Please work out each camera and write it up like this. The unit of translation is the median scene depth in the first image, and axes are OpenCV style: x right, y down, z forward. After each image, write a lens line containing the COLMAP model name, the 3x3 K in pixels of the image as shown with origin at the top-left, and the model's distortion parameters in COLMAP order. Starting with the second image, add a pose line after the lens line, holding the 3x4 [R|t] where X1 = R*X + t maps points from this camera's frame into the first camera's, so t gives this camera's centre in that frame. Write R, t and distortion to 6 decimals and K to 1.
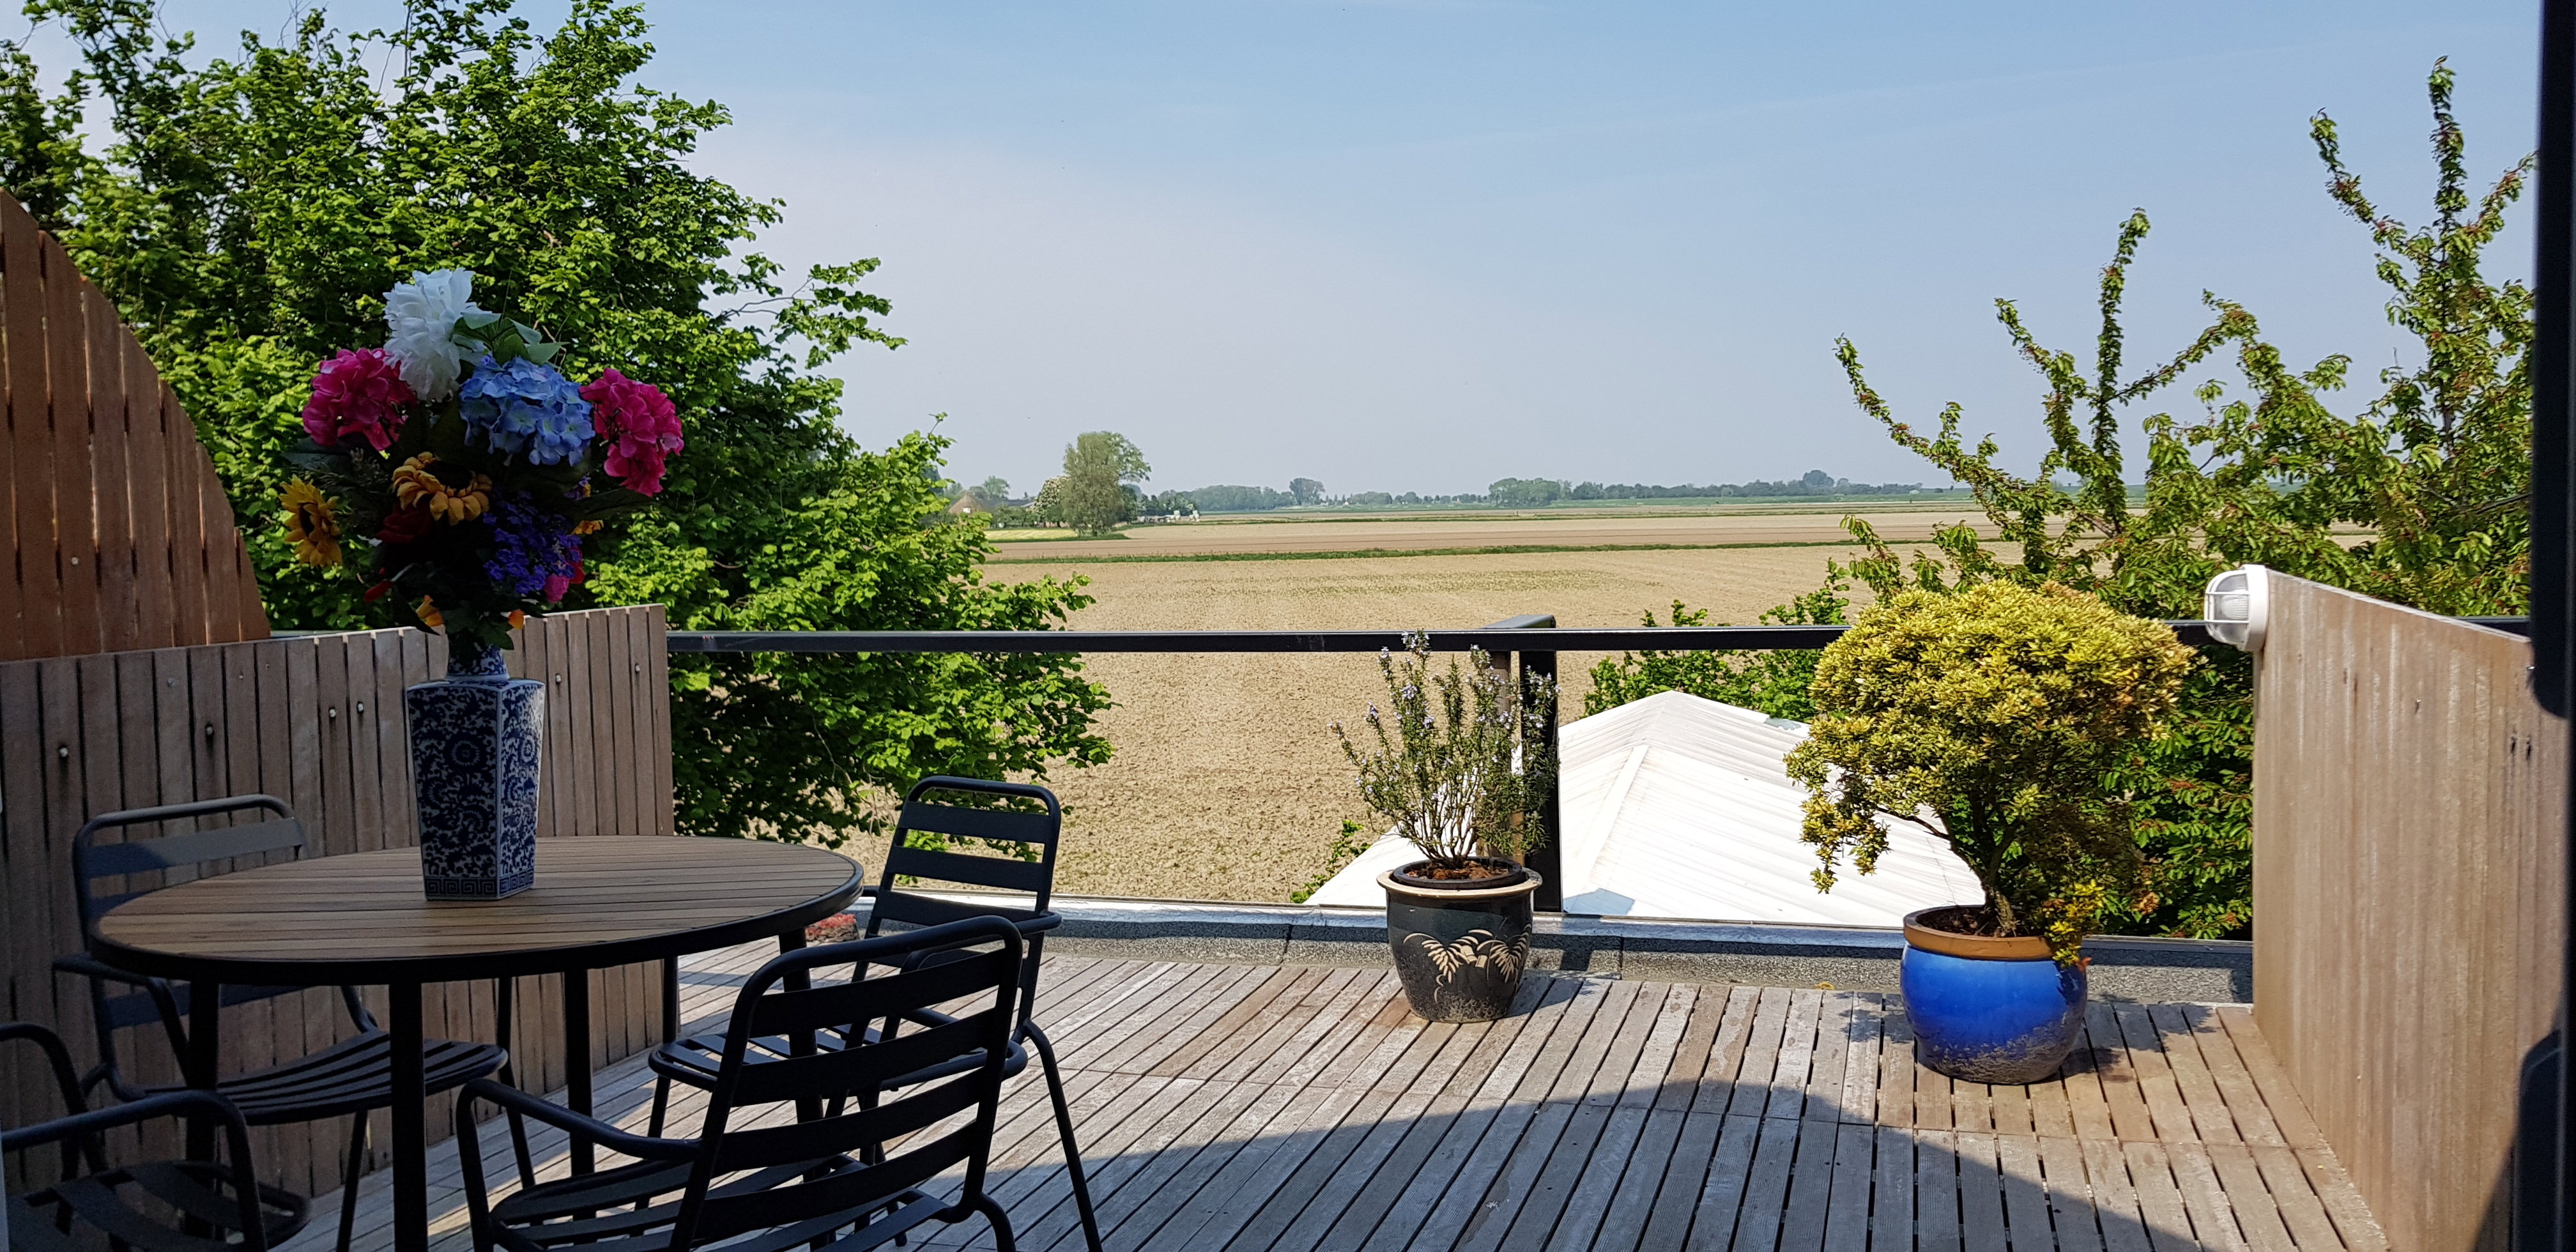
lens RADIAL K [[2020.2, 0, 1281.0], [0, 2020.2, 630.2], [0, 0, 1]] dist [-0.003748, -0.011745]
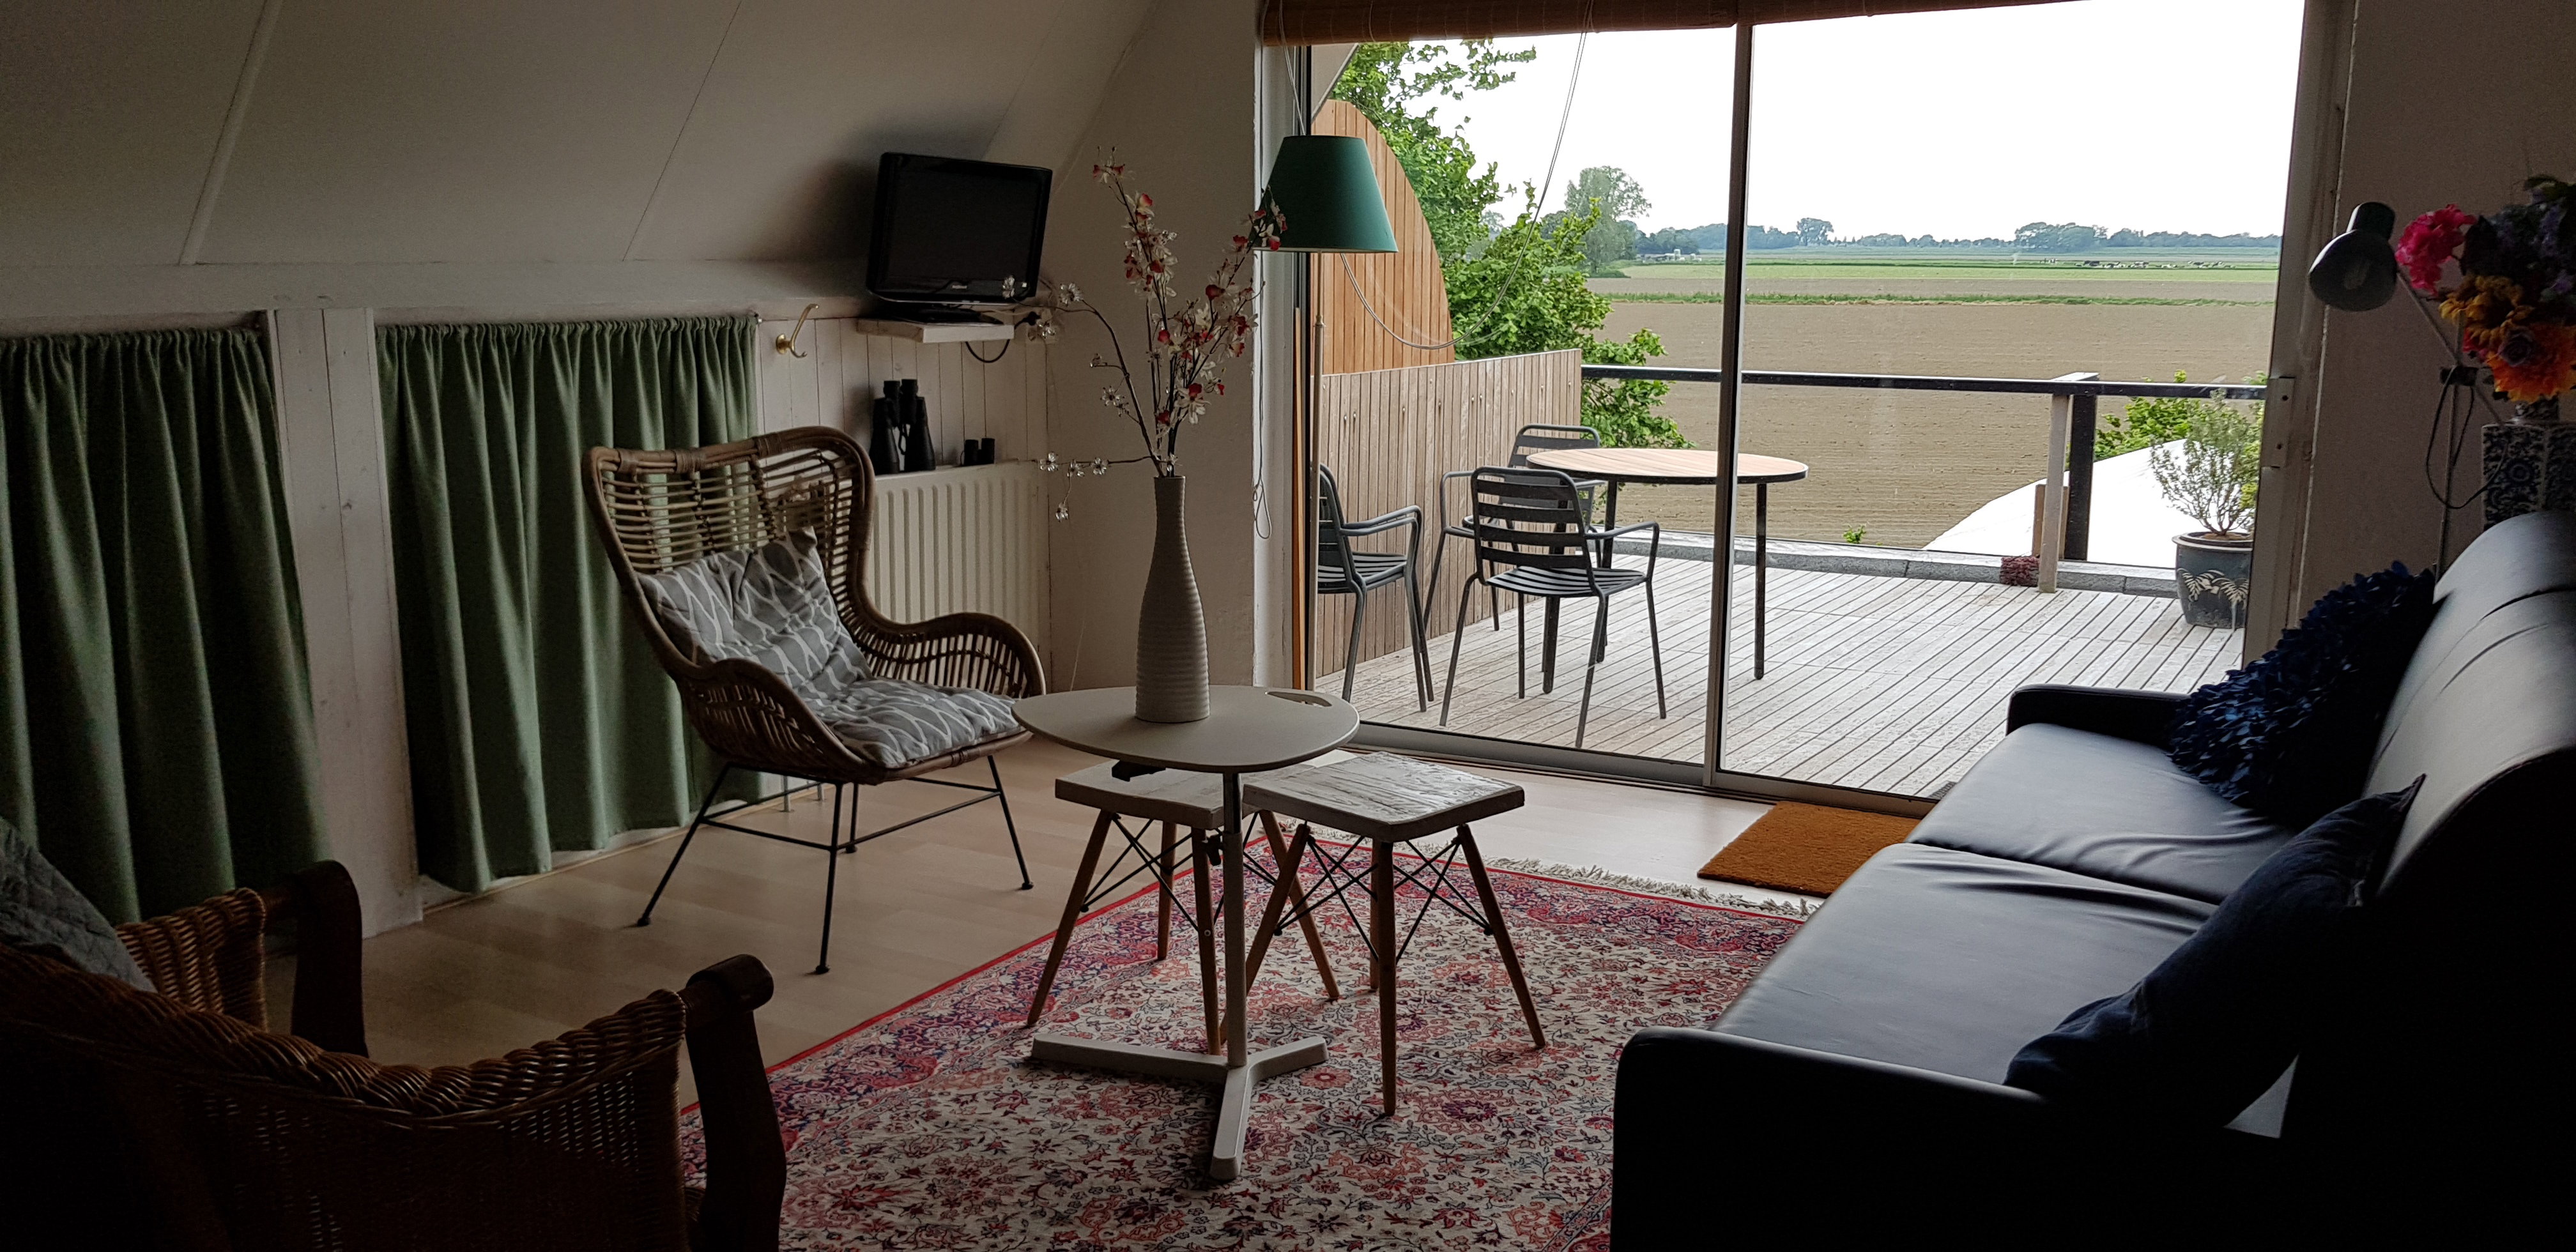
lens RADIAL K [[2020.2, 0, 1300.2], [0, 2020.2, 630.2], [0, 0, 1]] dist [-0.003748, -0.011745]
pose [[0.973084, 0.061576, -0.222072, -0.137272], [-0.032605, 0.990734, 0.131841, 0.003005], [0.228132, -0.121052, 0.966076, -0.889396]]
